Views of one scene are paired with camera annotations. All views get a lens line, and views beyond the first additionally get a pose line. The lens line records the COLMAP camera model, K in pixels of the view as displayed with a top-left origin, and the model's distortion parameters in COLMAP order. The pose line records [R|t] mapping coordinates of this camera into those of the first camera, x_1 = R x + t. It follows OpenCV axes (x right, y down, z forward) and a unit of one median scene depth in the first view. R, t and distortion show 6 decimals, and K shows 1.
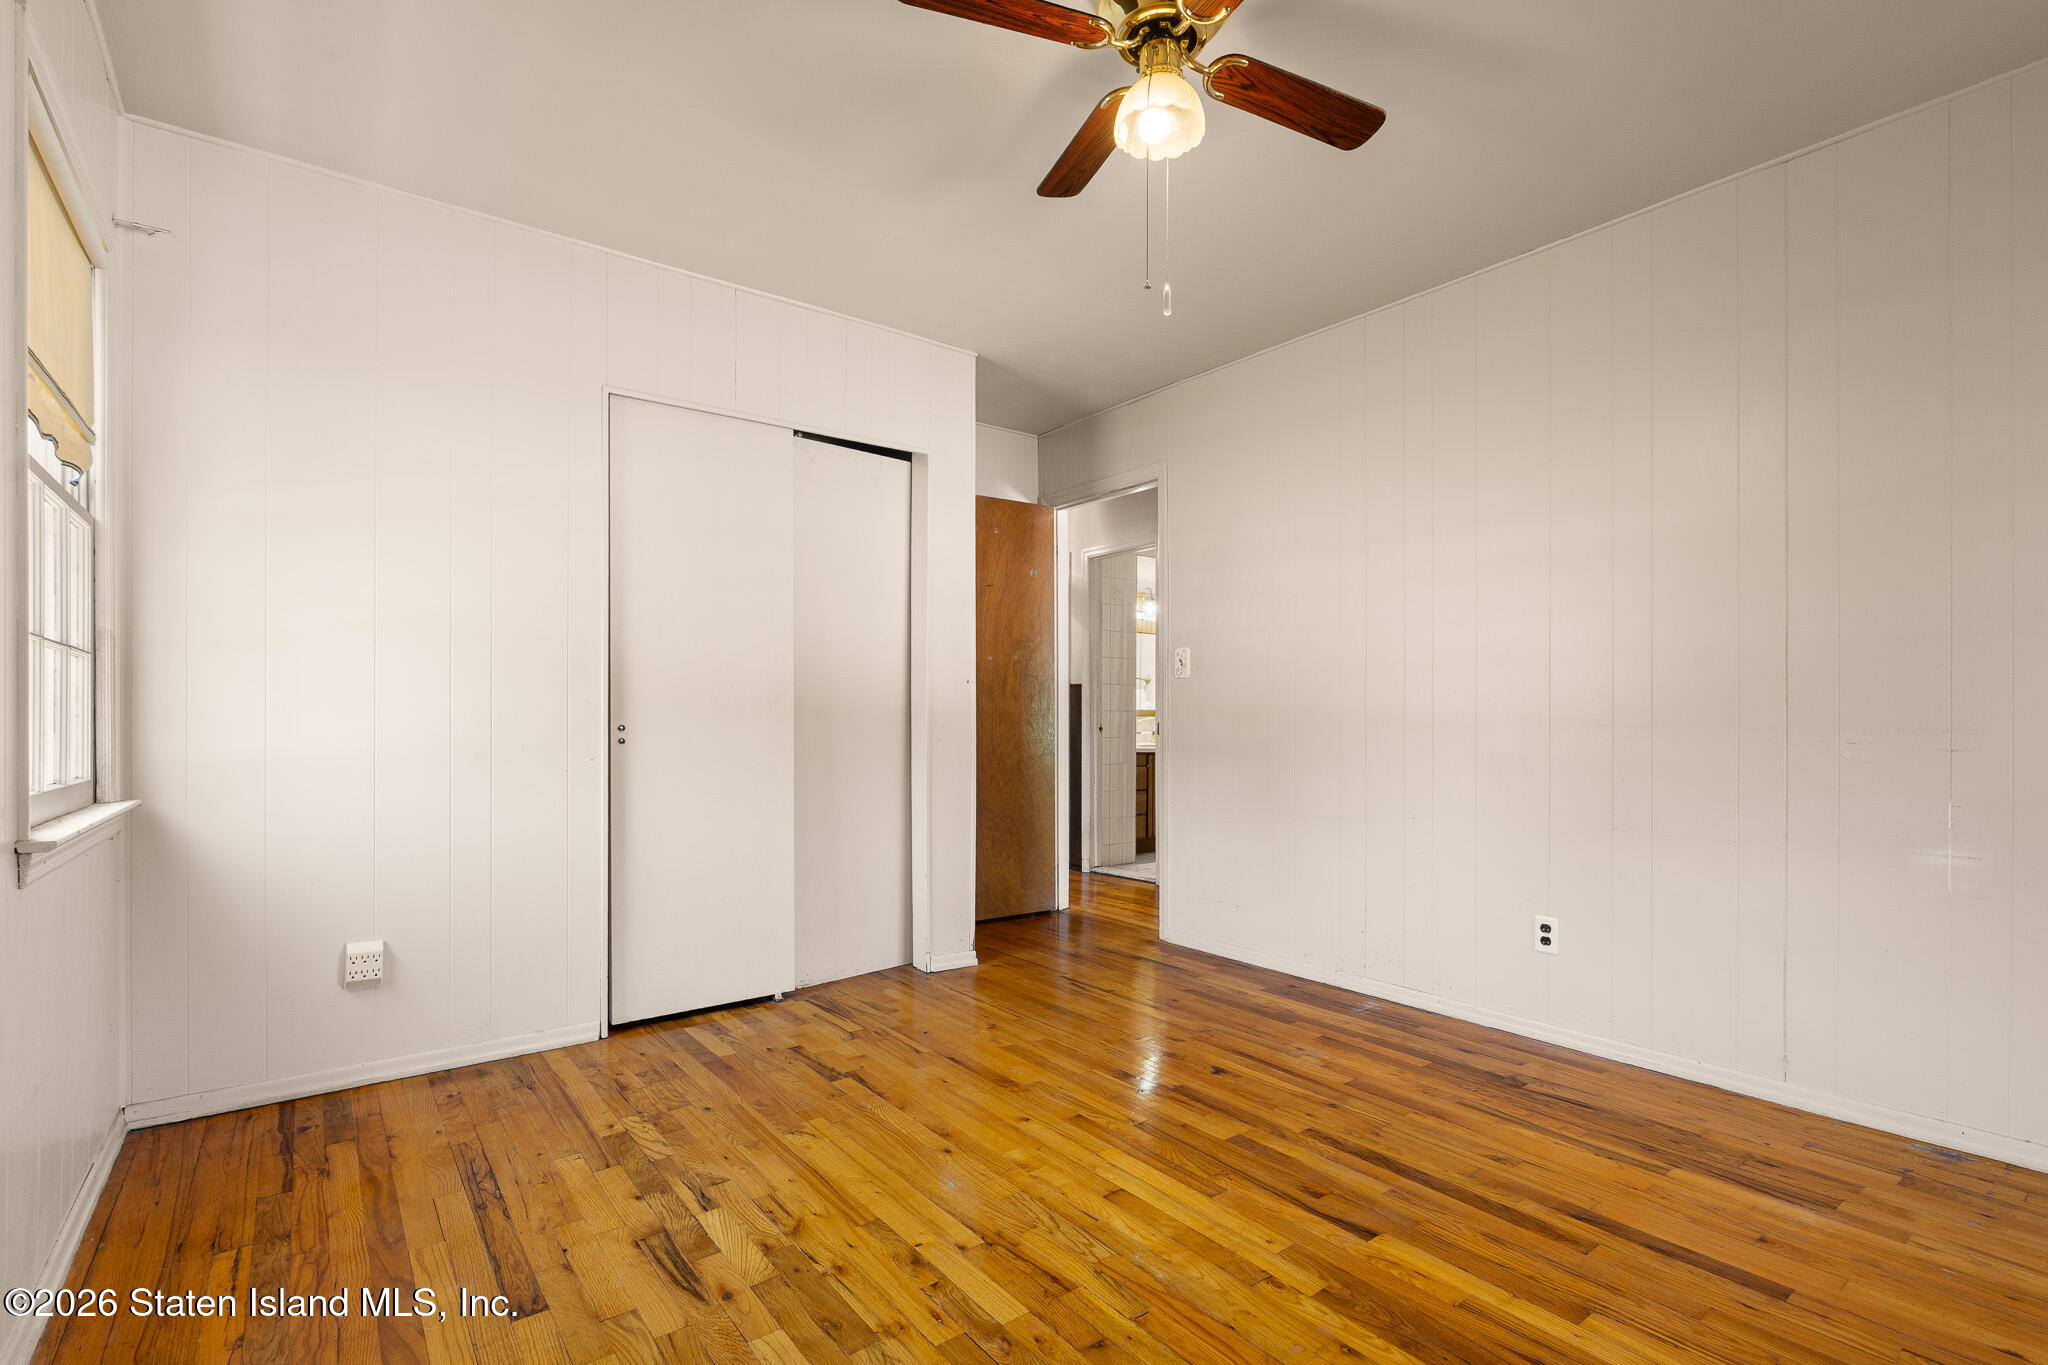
lens RADIAL K [[944.8, 0, 1026.6], [0, 944.8, 711.0], [0, 0, 1]] dist [-0.001245, -0.000092]
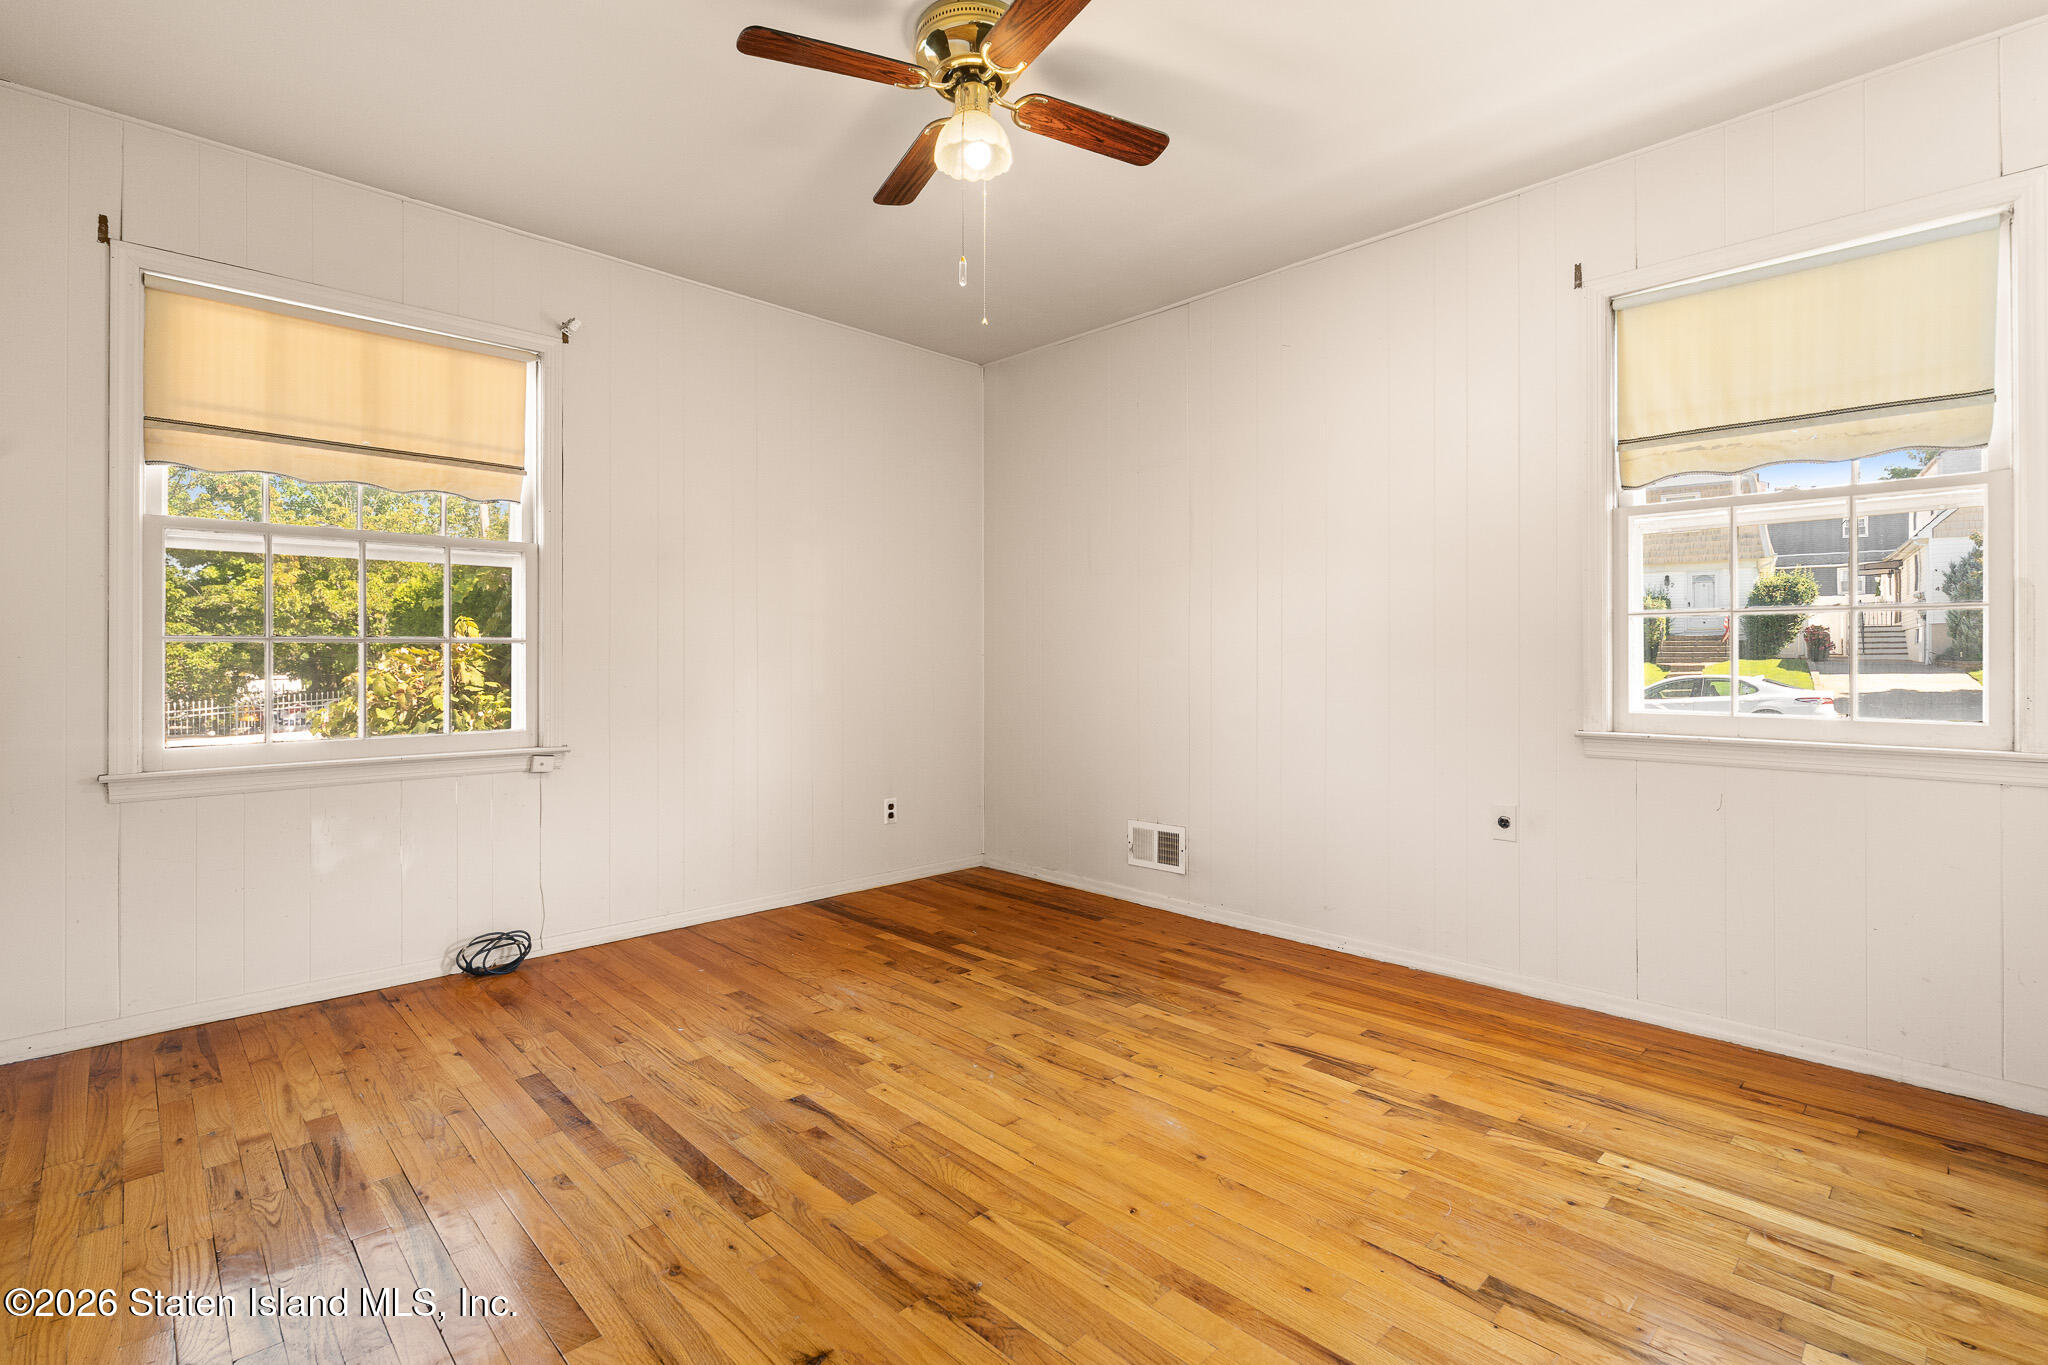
lens RADIAL K [[939.3, 0, 999.1], [0, 939.3, 689.8], [0, 0, 1]] dist [-0.003053, -0.000141]
pose [[-0.995039, 0.000405, -0.099486, 0.210953], [-0.001580, 0.999801, 0.019869, 0.014745], [0.099474, 0.019927, -0.994841, 2.042848]]
